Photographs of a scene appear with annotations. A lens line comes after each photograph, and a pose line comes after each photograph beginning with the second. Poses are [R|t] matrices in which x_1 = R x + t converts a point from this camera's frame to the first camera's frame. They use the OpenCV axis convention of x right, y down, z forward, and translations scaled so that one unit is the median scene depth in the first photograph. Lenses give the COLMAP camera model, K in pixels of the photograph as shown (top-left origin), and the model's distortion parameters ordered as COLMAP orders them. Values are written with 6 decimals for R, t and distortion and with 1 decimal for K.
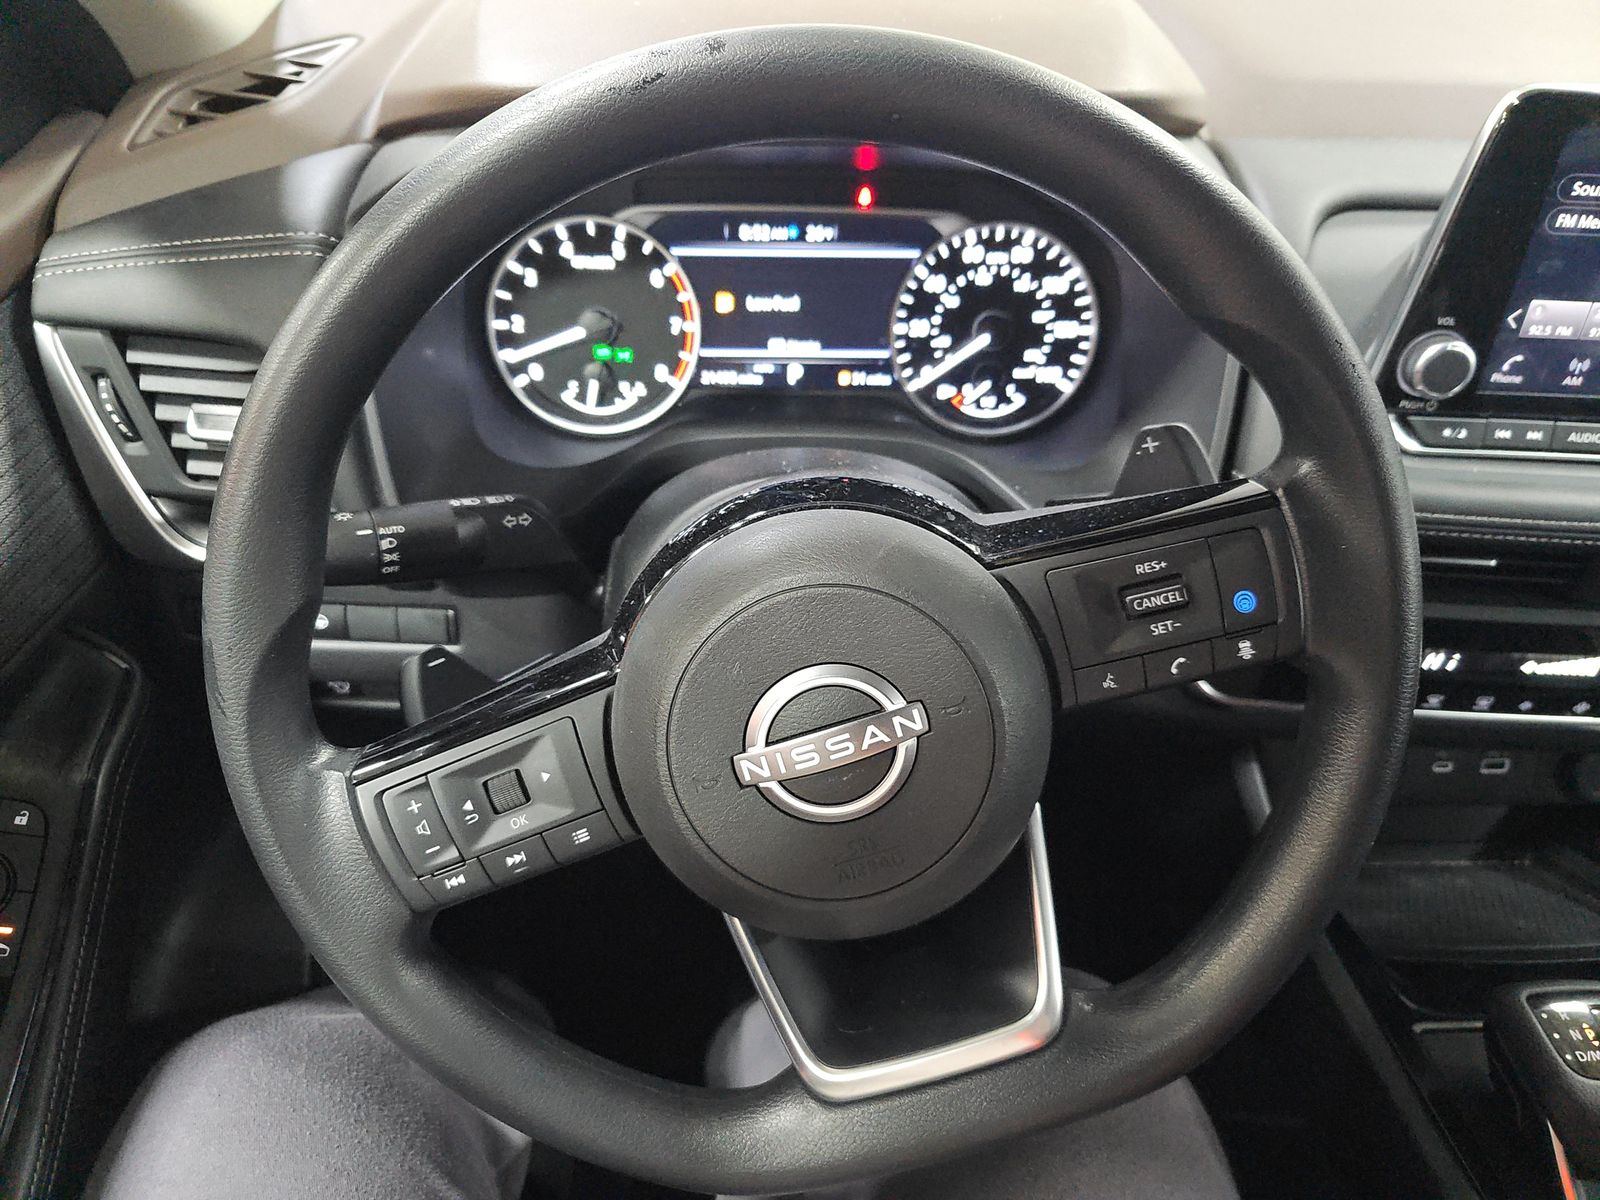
lens RADIAL K [[1195.7, 0, 804.4], [0, 1195.7, 595.7], [0, 0, 1]] dist [0.052321, -0.003630]
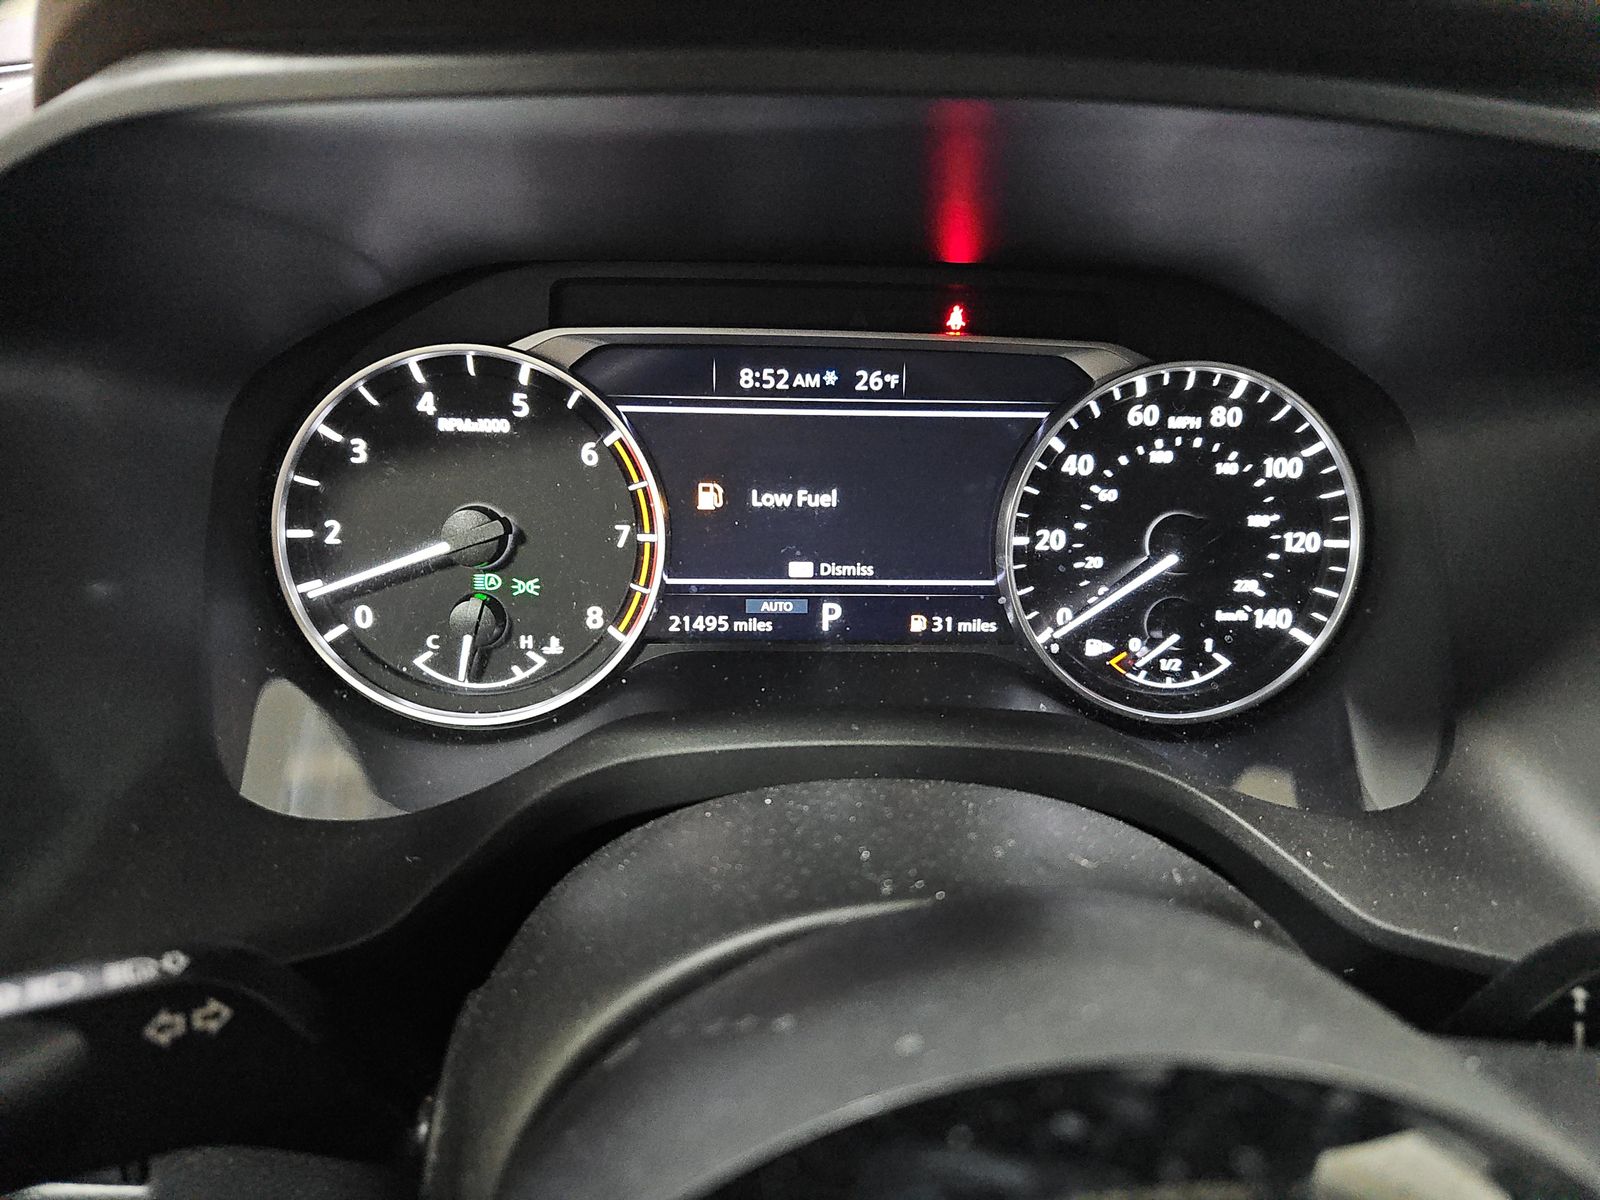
lens RADIAL K [[1195.7, 0, 801.7], [0, 1195.7, 599.5], [0, 0, 1]] dist [0.052321, -0.003630]
pose [[0.999525, -0.001306, 0.030800, -0.040688], [0.006453, 0.985830, -0.167626, -0.100752], [-0.030145, 0.167745, 0.985369, 0.449706]]
